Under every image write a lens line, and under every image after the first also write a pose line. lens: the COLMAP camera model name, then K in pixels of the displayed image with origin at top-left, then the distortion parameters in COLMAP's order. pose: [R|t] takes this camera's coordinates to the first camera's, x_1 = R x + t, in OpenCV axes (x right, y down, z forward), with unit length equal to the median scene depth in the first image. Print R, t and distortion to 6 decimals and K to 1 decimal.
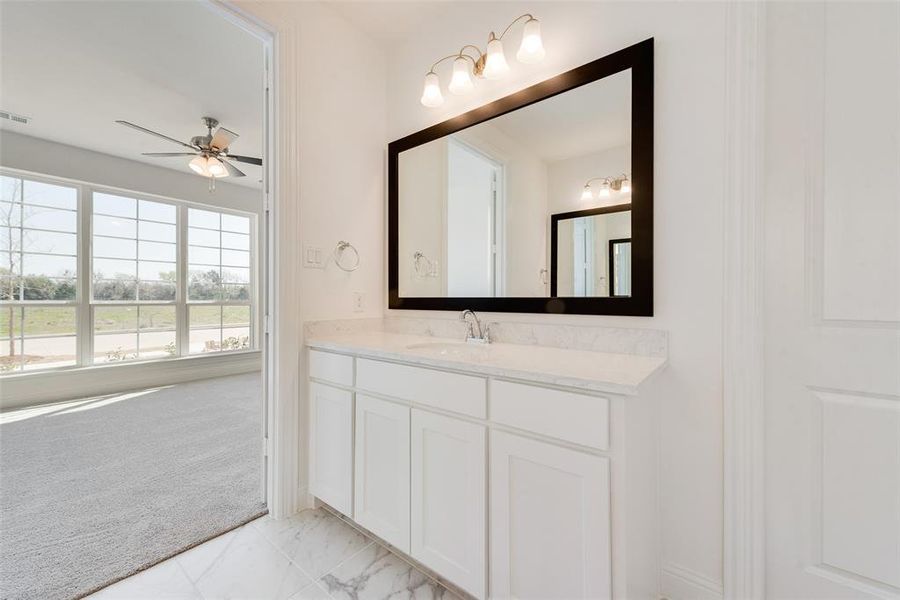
lens RADIAL K [[353.1, 0, 451.9], [0, 353.1, 307.0], [0, 0, 1]] dist [0.008424, -0.000064]
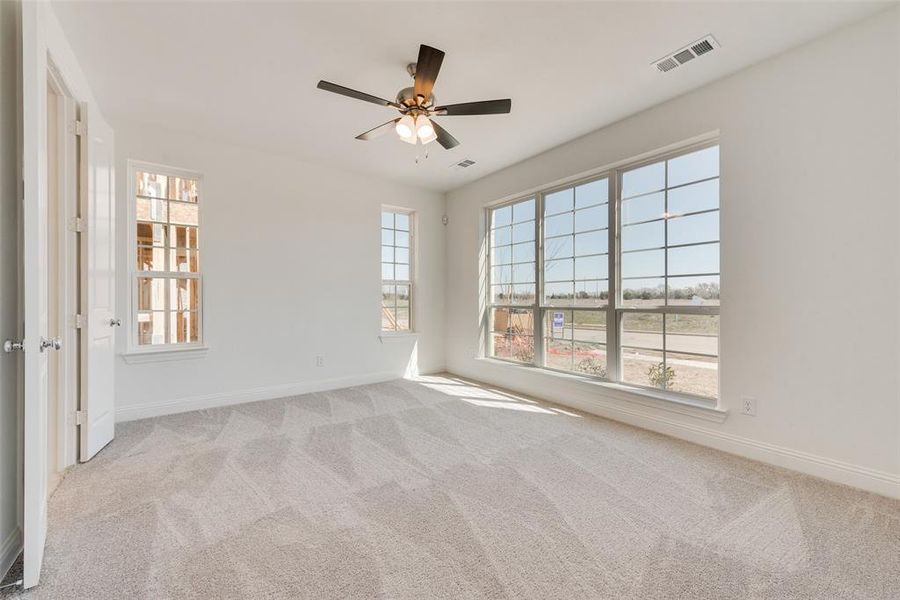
lens RADIAL K [[353.1, 0, 451.9], [0, 353.1, 307.0], [0, 0, 1]] dist [0.008424, -0.000064]
pose [[-0.326673, 0.001458, -0.945136, 0.033752], [-0.015593, 0.999854, 0.006932, -0.015679], [0.945009, 0.017002, -0.326602, 0.881376]]
